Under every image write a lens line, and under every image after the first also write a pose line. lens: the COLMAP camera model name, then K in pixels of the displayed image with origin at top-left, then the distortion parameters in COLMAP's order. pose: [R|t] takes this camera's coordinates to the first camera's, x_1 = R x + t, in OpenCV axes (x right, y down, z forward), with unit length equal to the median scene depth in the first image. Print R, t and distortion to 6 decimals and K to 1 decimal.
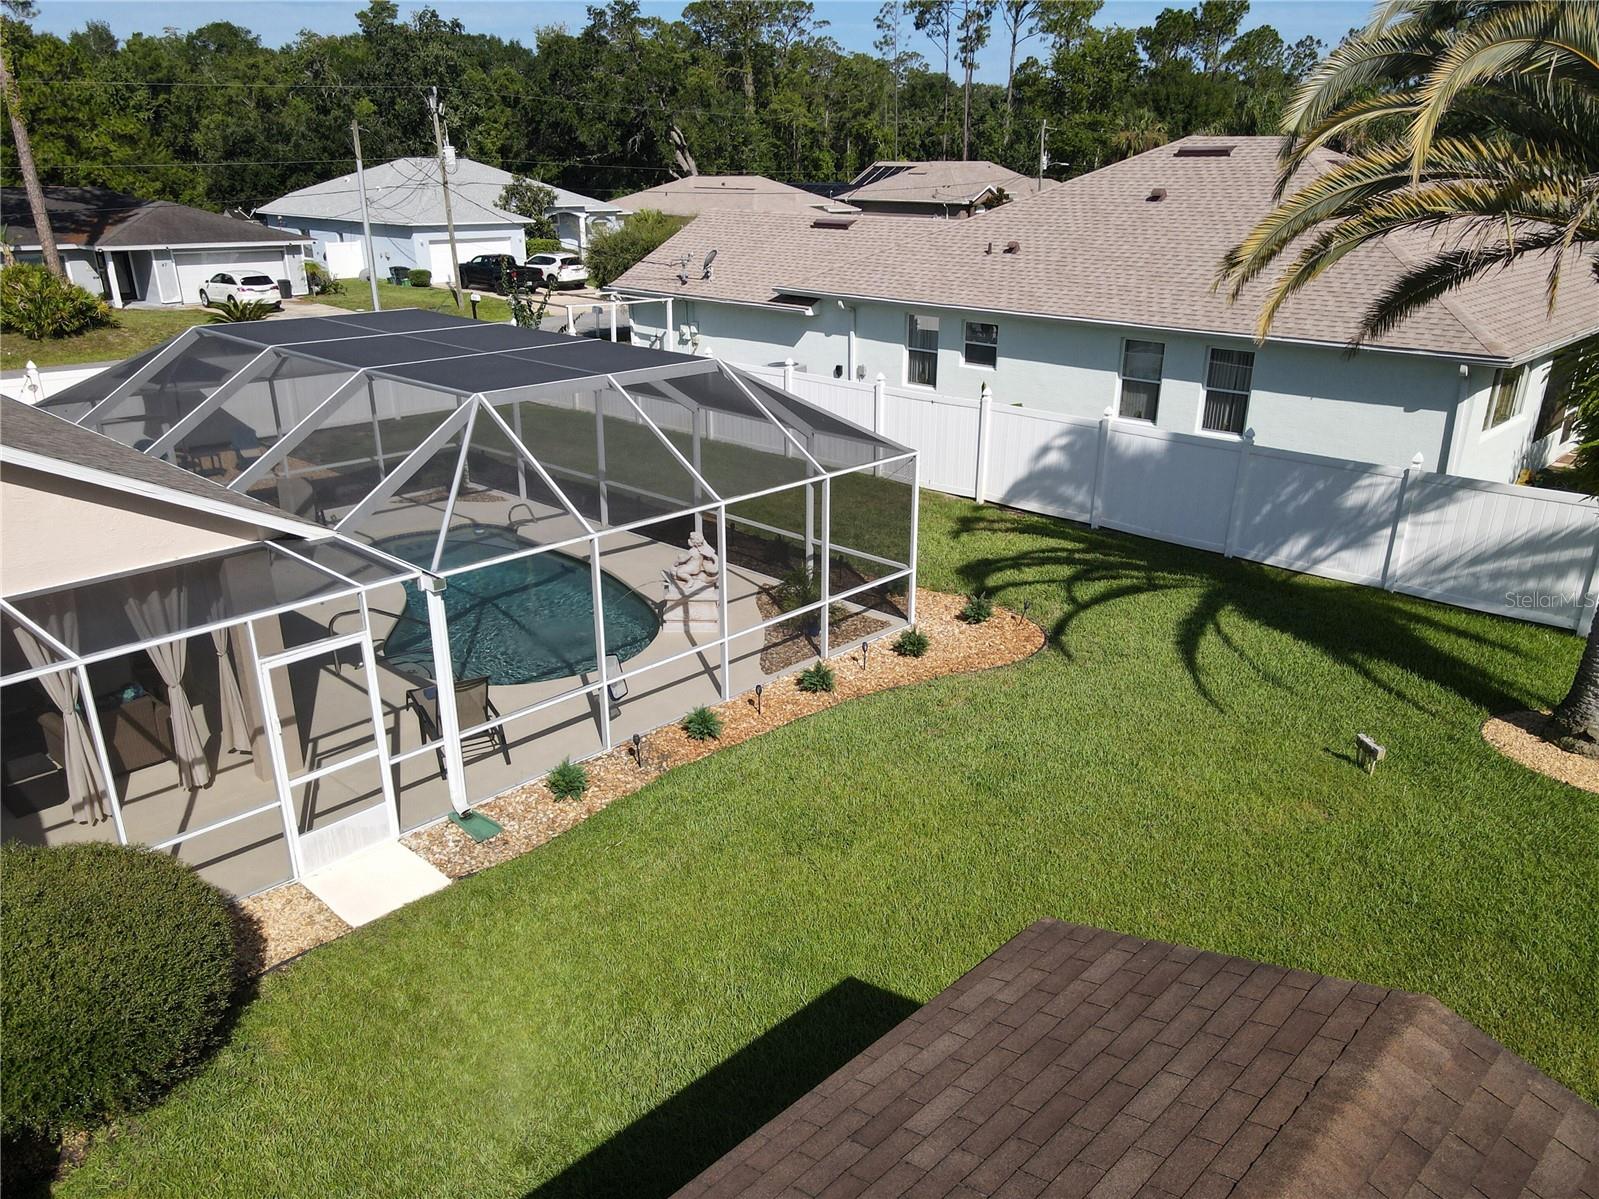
lens RADIAL K [[1185.1, 0, 813.3], [0, 1185.1, 649.4], [0, 0, 1]] dist [0.026122, 0.001525]
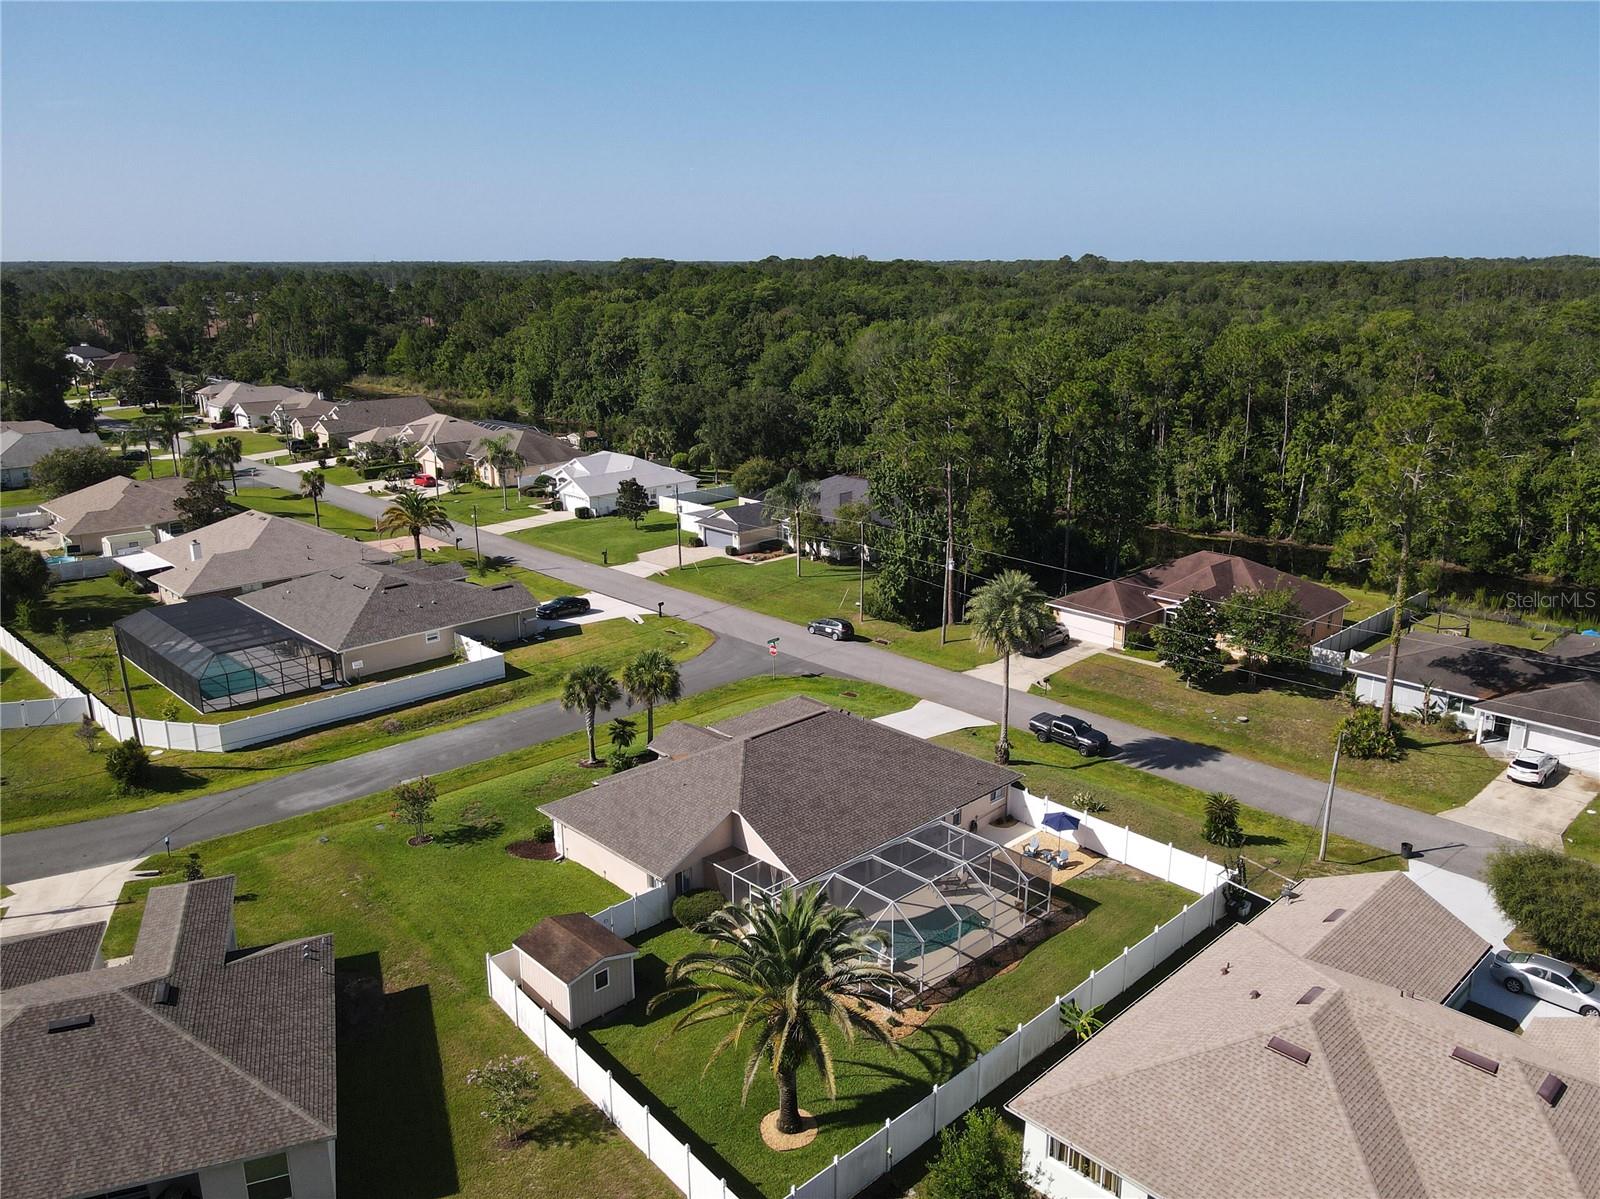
lens RADIAL K [[1218.6, 0, 821.7], [0, 1218.6, 600.3], [0, 0, 1]] dist [0.003563, 0.004547]
pose [[-0.041563, 0.265700, -0.963159, 1.931088], [-0.383646, 0.885851, 0.260929, -1.162292], [0.922545, 0.380357, 0.065116, 0.171684]]
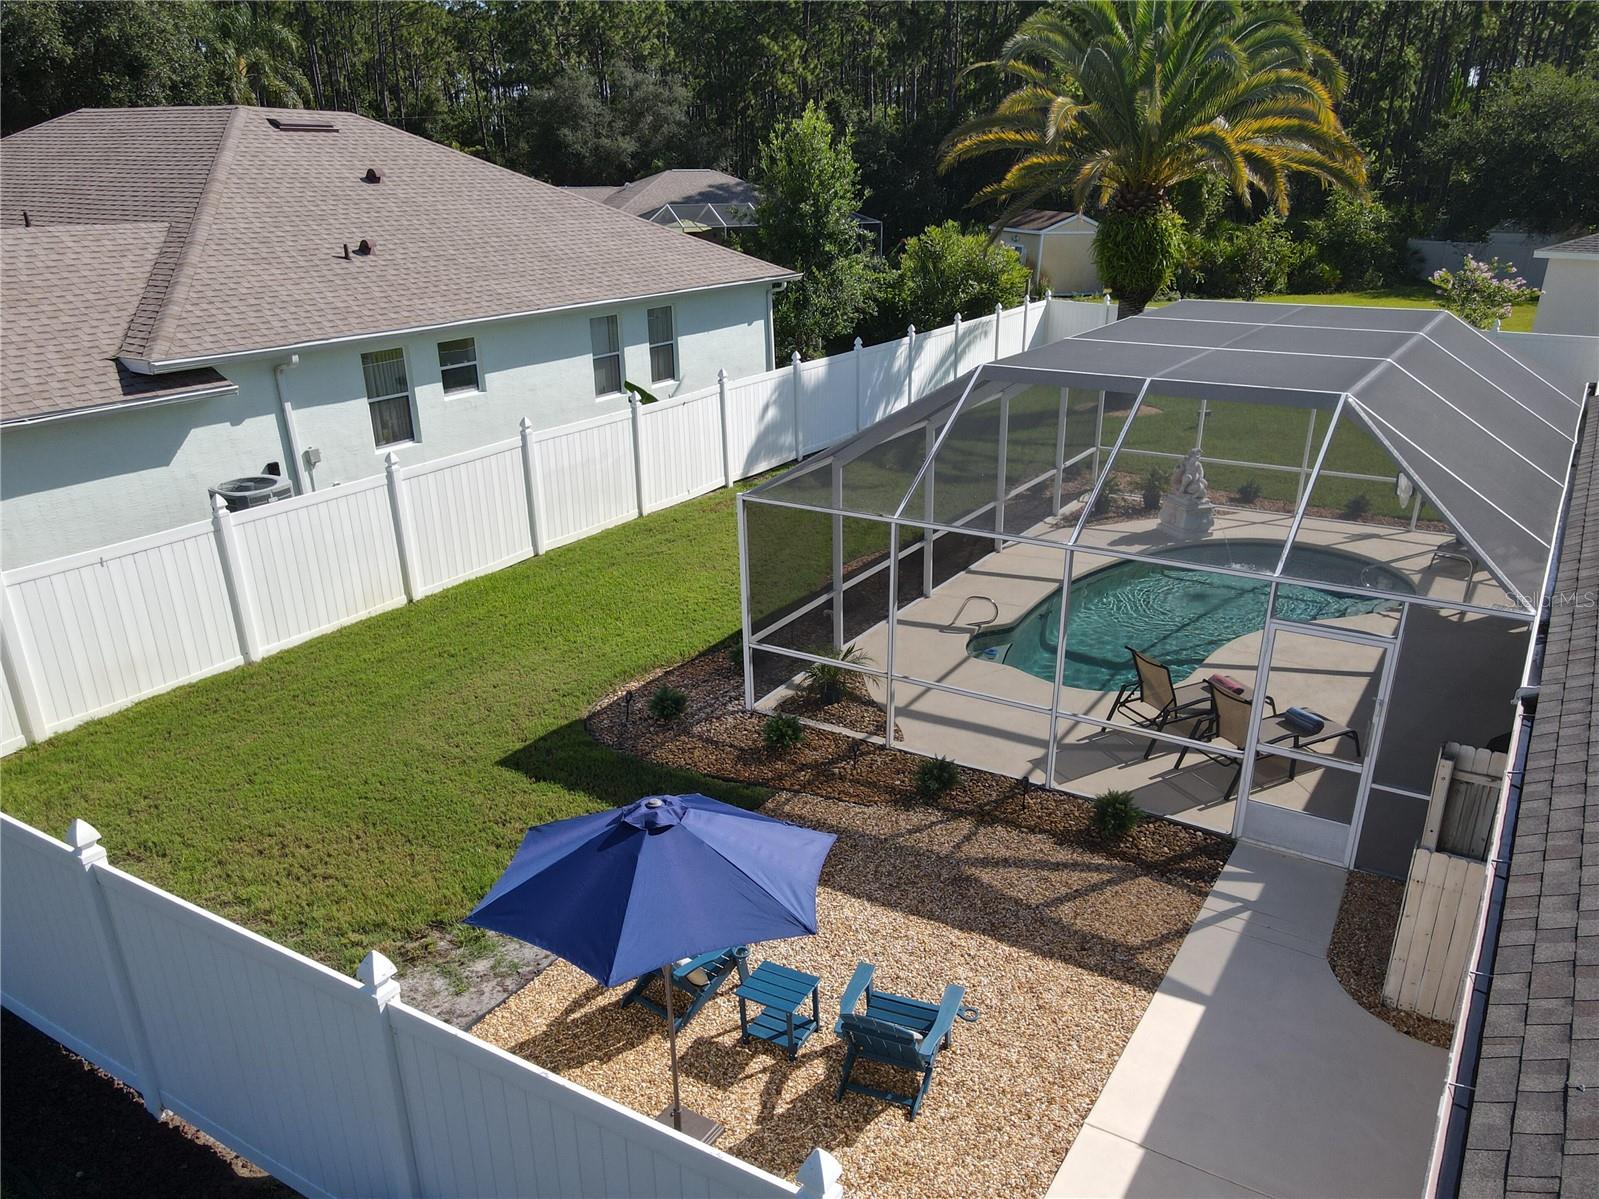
lens RADIAL K [[1200.9, 0, 826.6], [0, 1200.9, 695.4], [0, 0, 1]] dist [0.003745, 0.004551]
pose [[-0.206444, -0.404313, 0.891017, -0.786972], [0.374604, 0.808593, 0.453706, -0.384020], [-0.903910, 0.427444, -0.015471, 0.964357]]
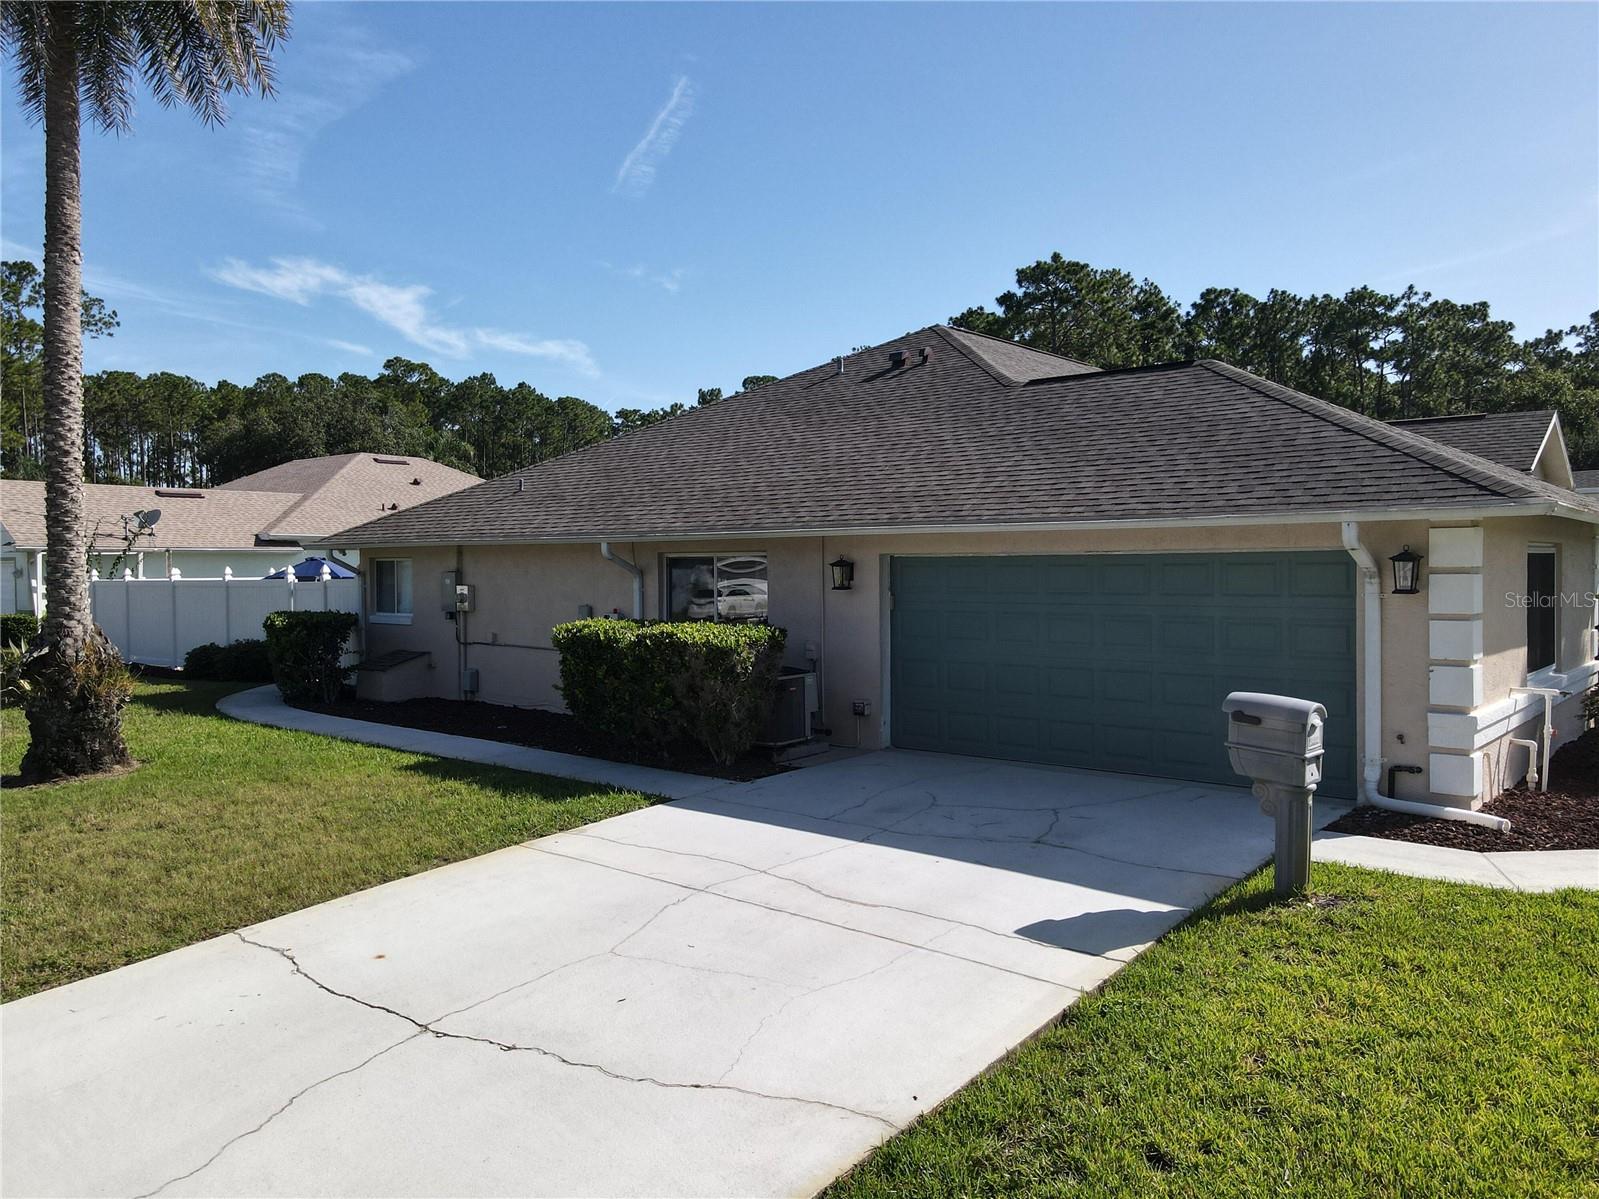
lens RADIAL K [[1190.3, 0, 803.0], [0, 1190.3, 574.6], [0, 0, 1]] dist [0.002195, 0.043406]
pose [[-0.043607, -0.015123, 0.998934, -1.589595], [0.386283, 0.921865, 0.030818, -0.106809], [-0.921349, 0.387215, -0.034358, 0.659135]]
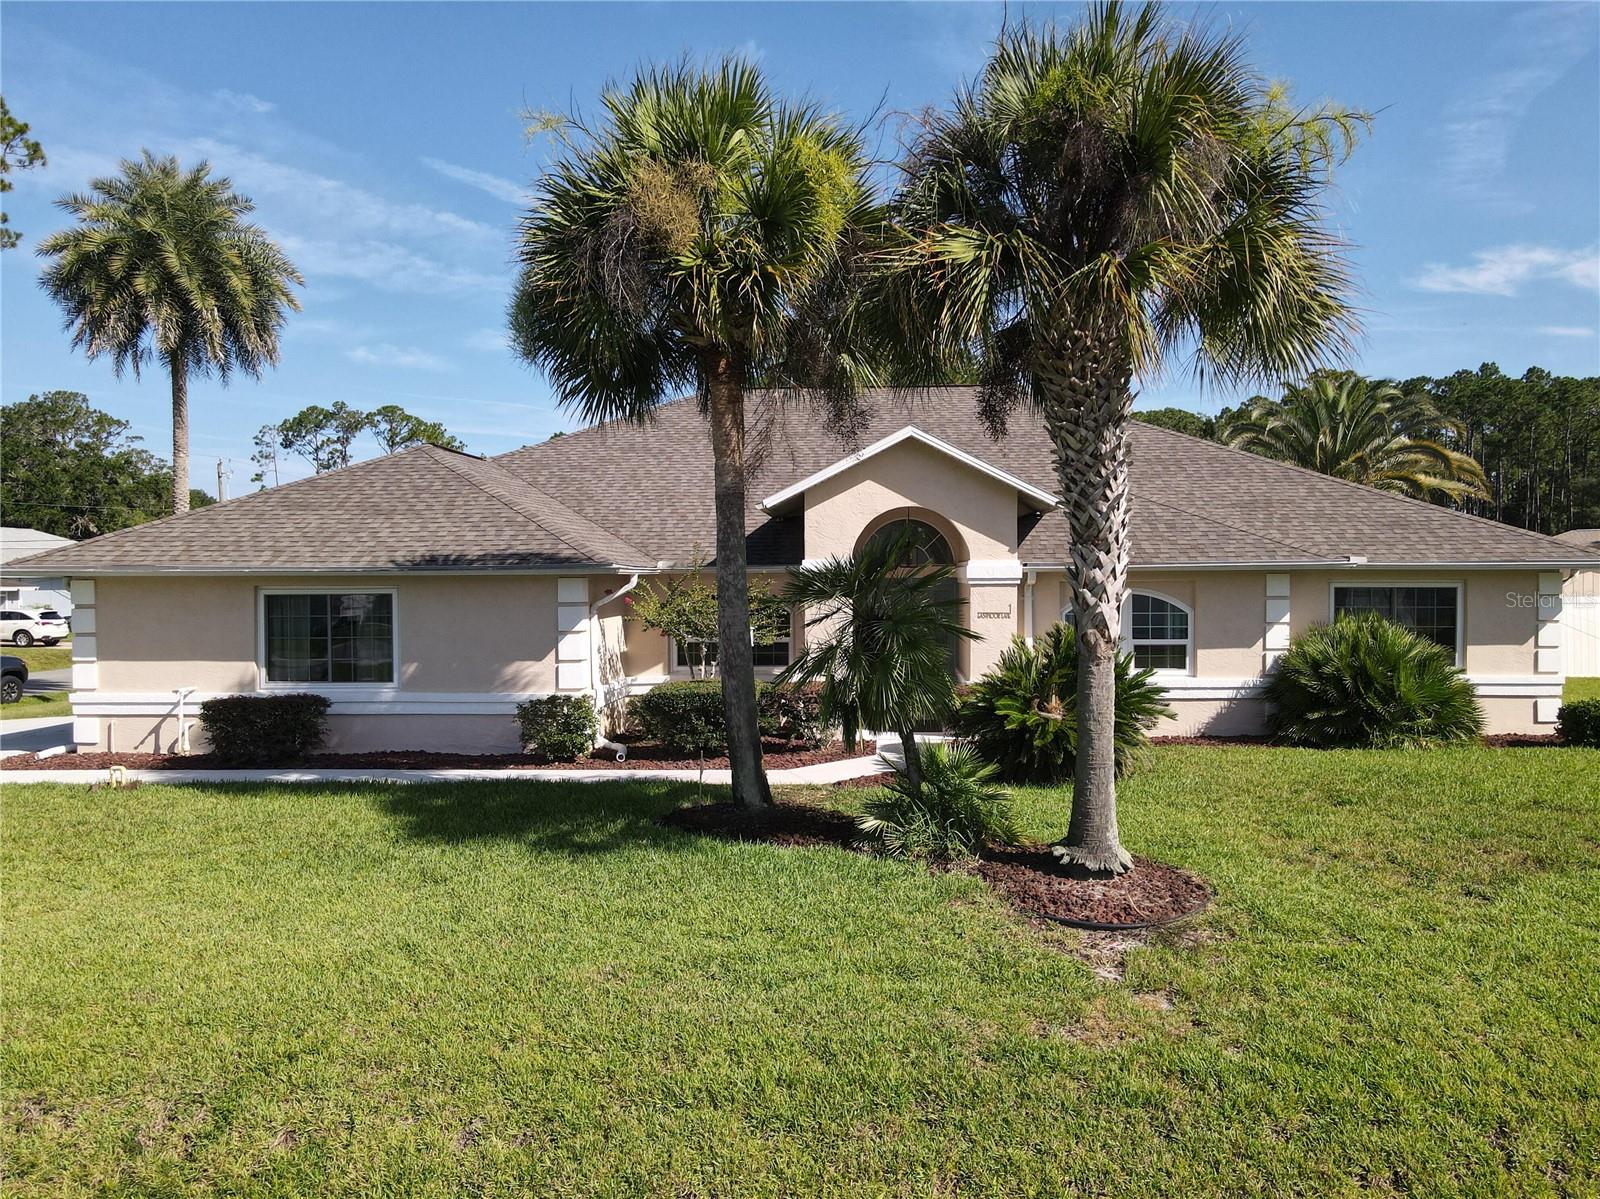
lens RADIAL K [[1158.3, 0, 813.7], [0, 1158.3, 606.4], [0, 0, 1]] dist [0.024442, 0.009696]
pose [[0.774931, -0.026924, 0.631472, -1.295041], [0.251168, 0.929935, -0.268580, 0.265109], [-0.579997, 0.366736, 0.727398, -0.264684]]
